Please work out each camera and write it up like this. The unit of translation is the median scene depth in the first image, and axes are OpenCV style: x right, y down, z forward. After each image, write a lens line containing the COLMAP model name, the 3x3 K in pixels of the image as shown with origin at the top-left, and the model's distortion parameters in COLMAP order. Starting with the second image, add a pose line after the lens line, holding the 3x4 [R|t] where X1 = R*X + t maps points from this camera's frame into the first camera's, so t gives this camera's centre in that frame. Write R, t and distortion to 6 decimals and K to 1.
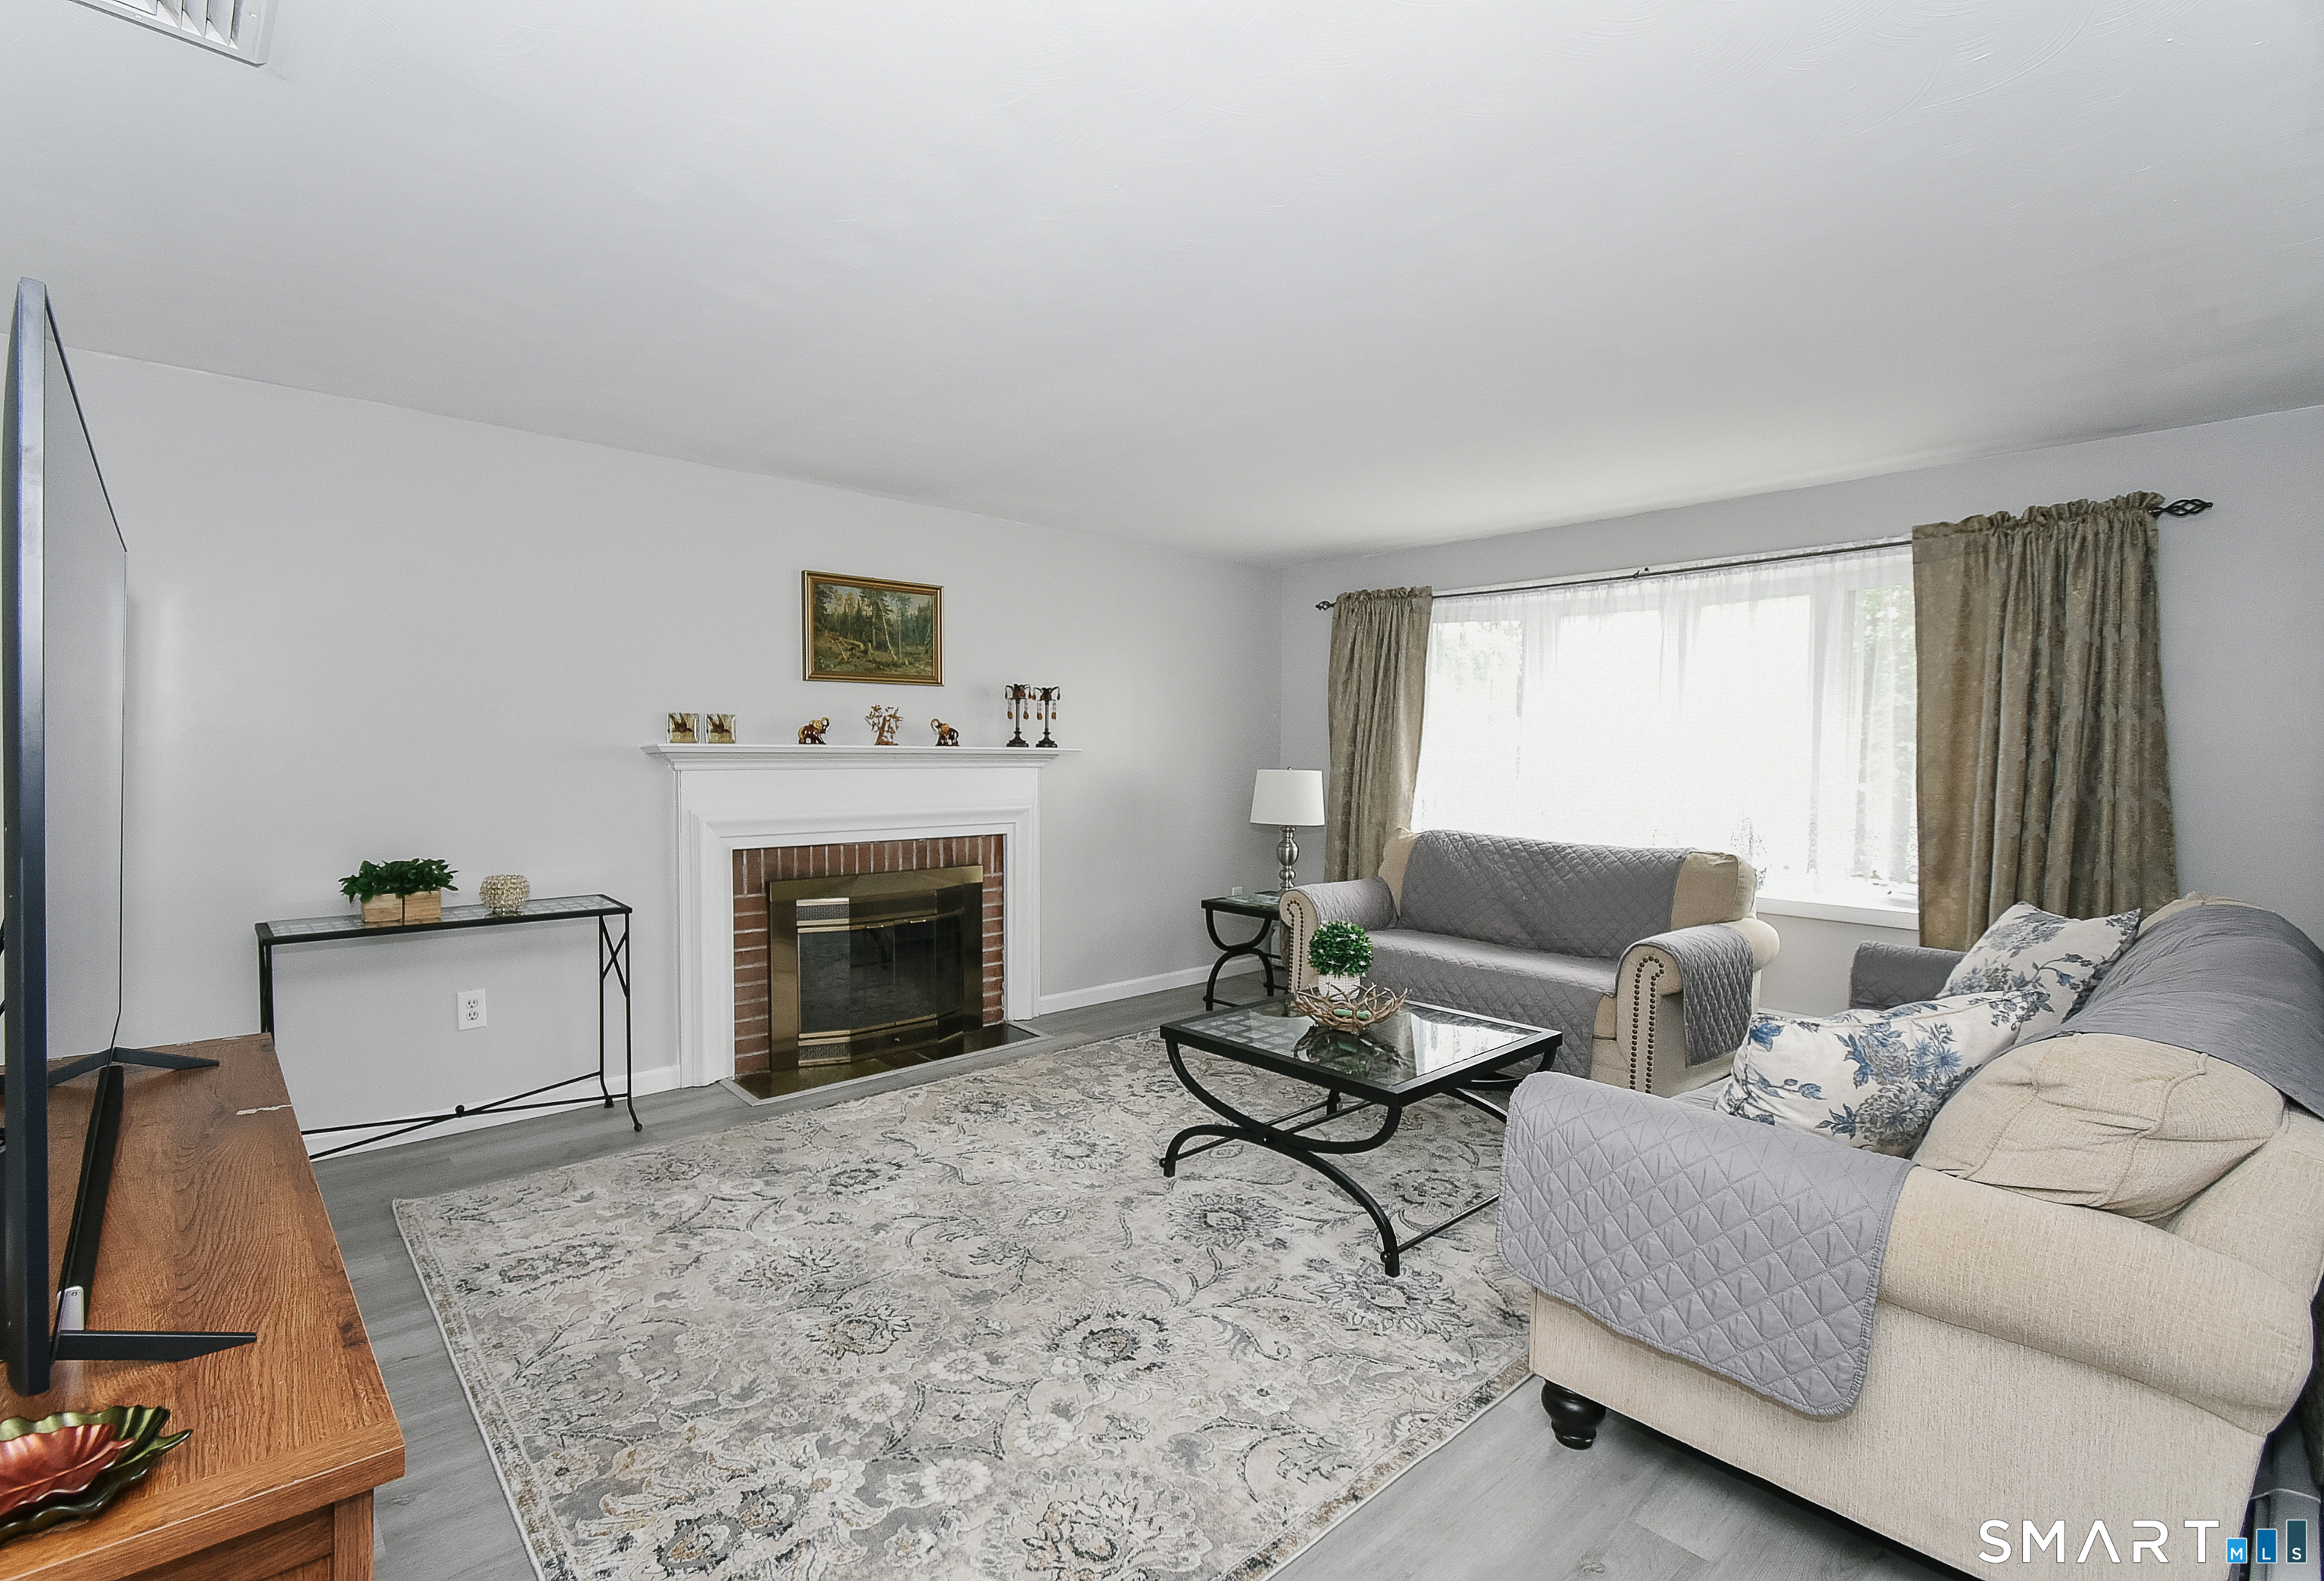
lens RADIAL K [[1092.3, 0, 1162.0], [0, 1092.3, 790.5], [0, 0, 1]] dist [0.000575, 0.000096]
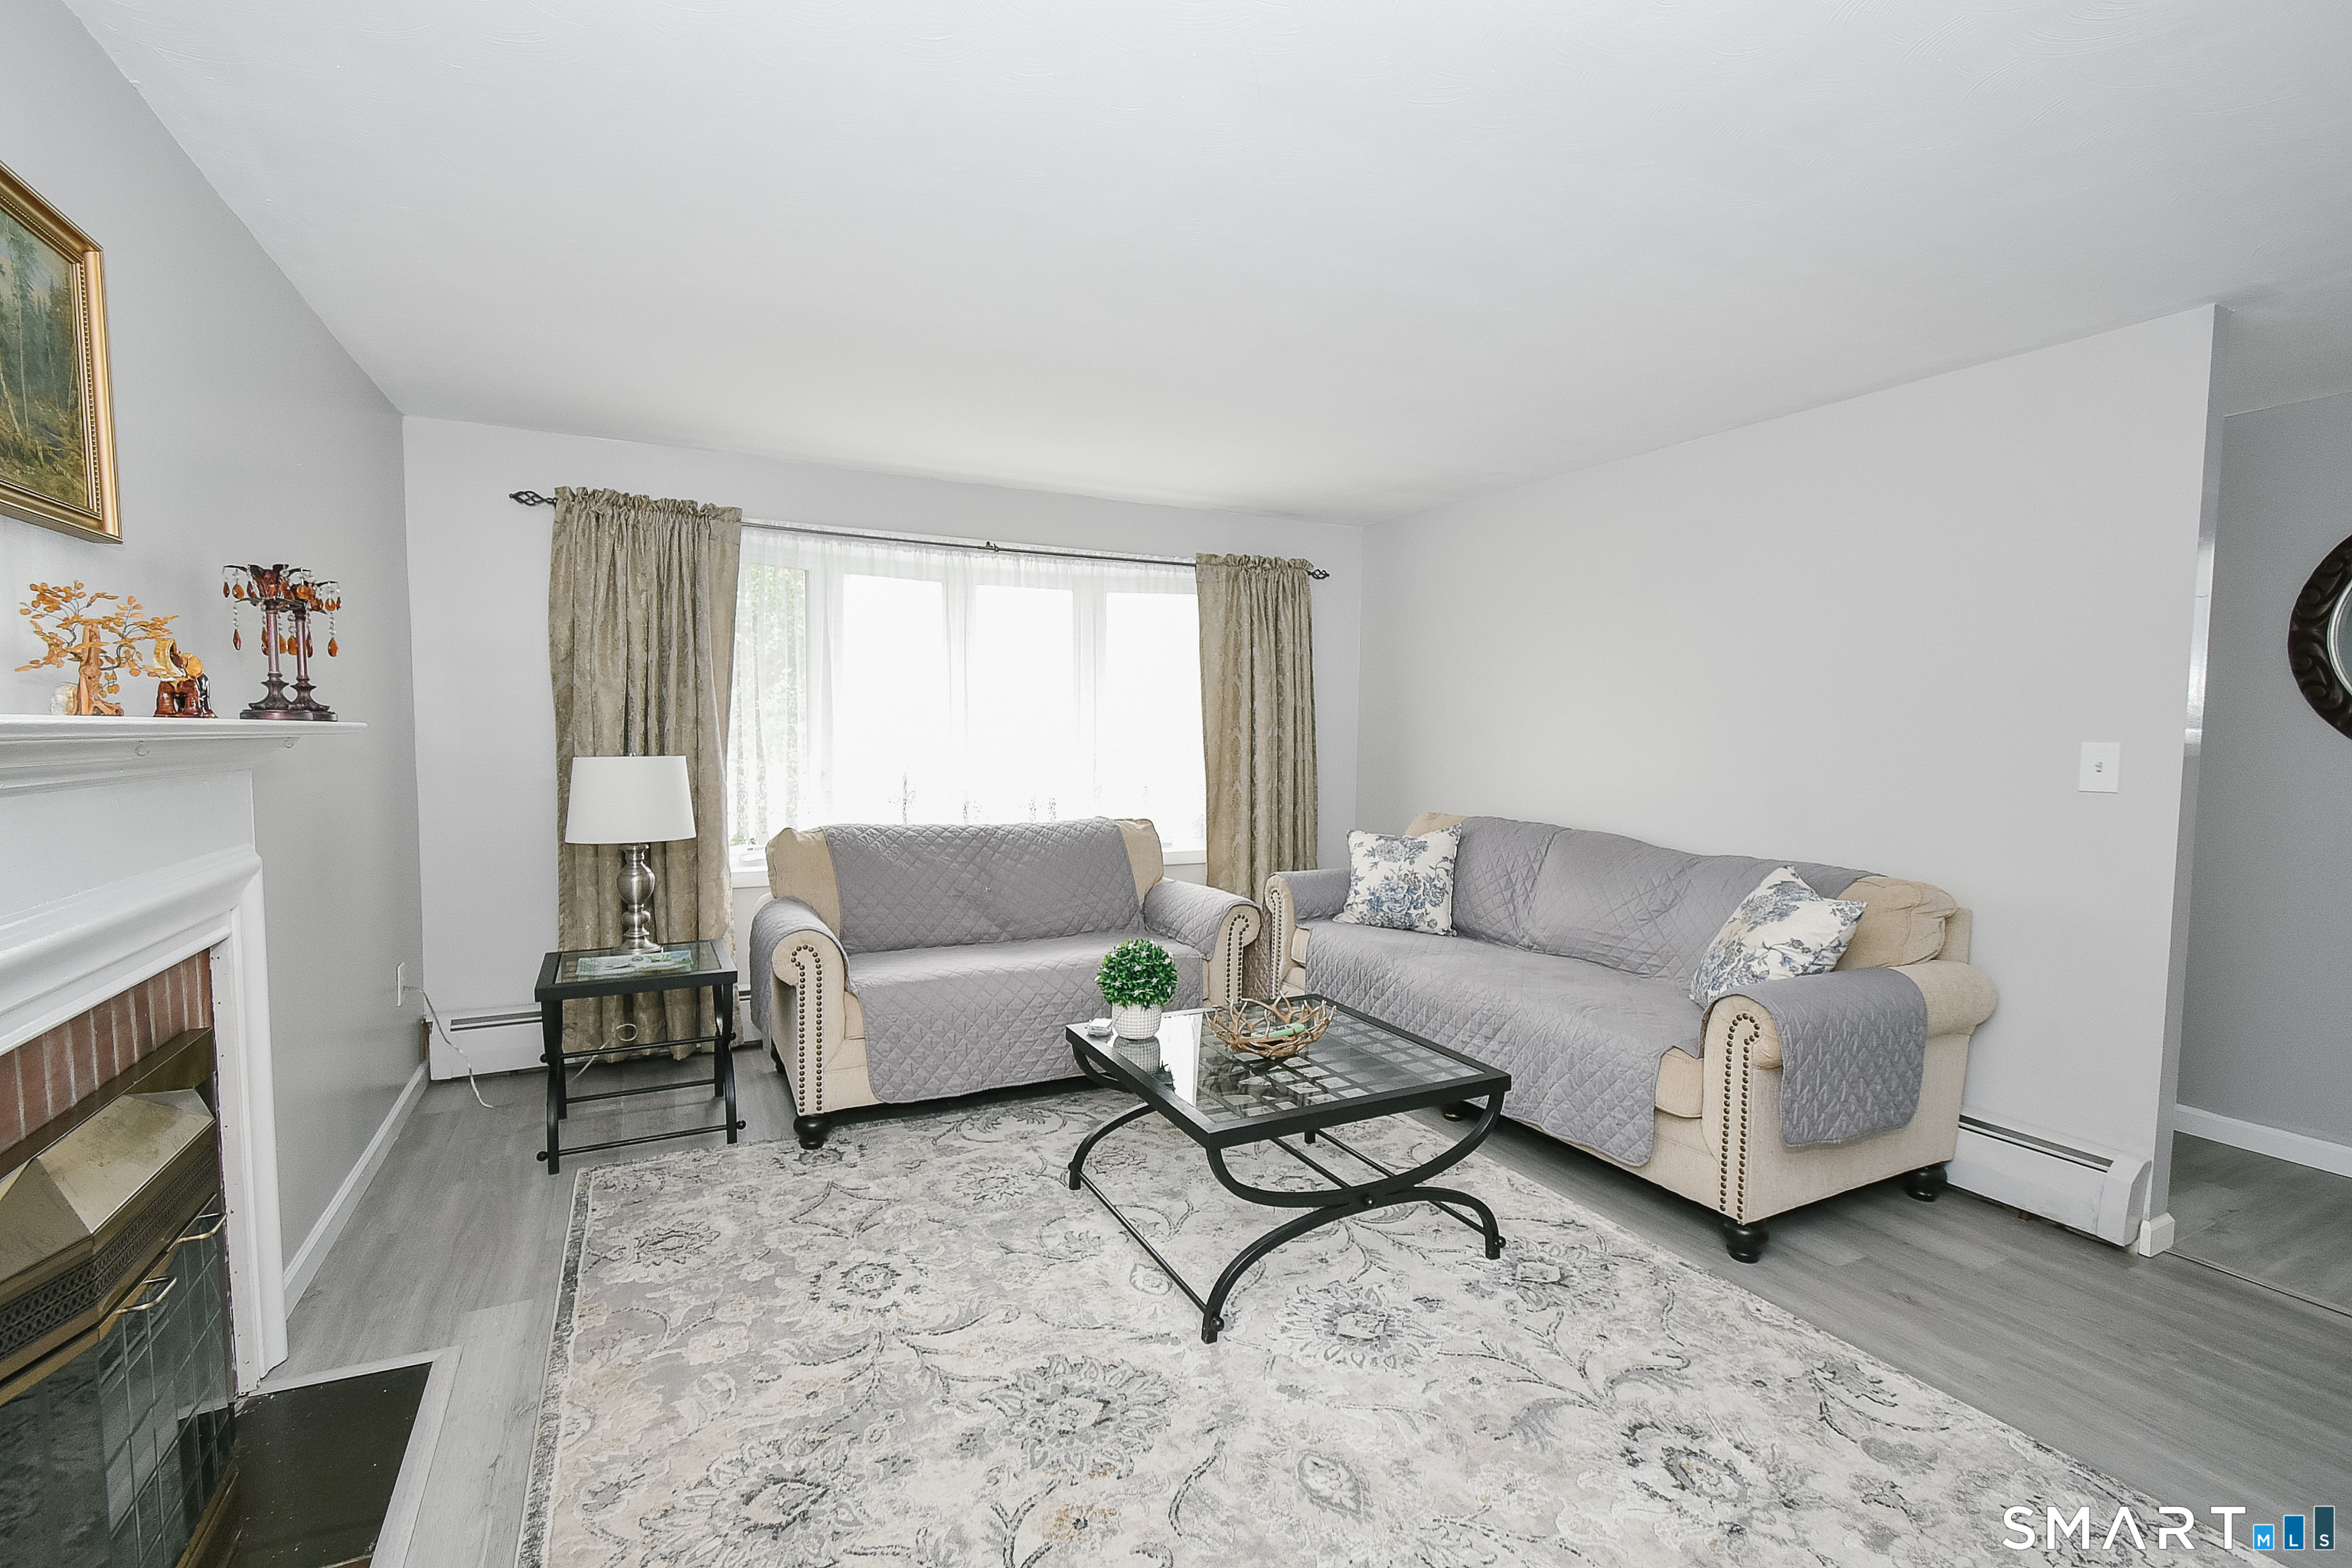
lens RADIAL K [[1029.6, 0, 1176.0], [0, 1029.6, 797.8], [0, 0, 1]] dist [0.011884, -0.006740]
pose [[0.263250, -0.068102, 0.962321, -0.460206], [0.032059, 0.997572, 0.061827, -0.025705], [-0.964195, 0.014575, 0.264794, 0.634710]]
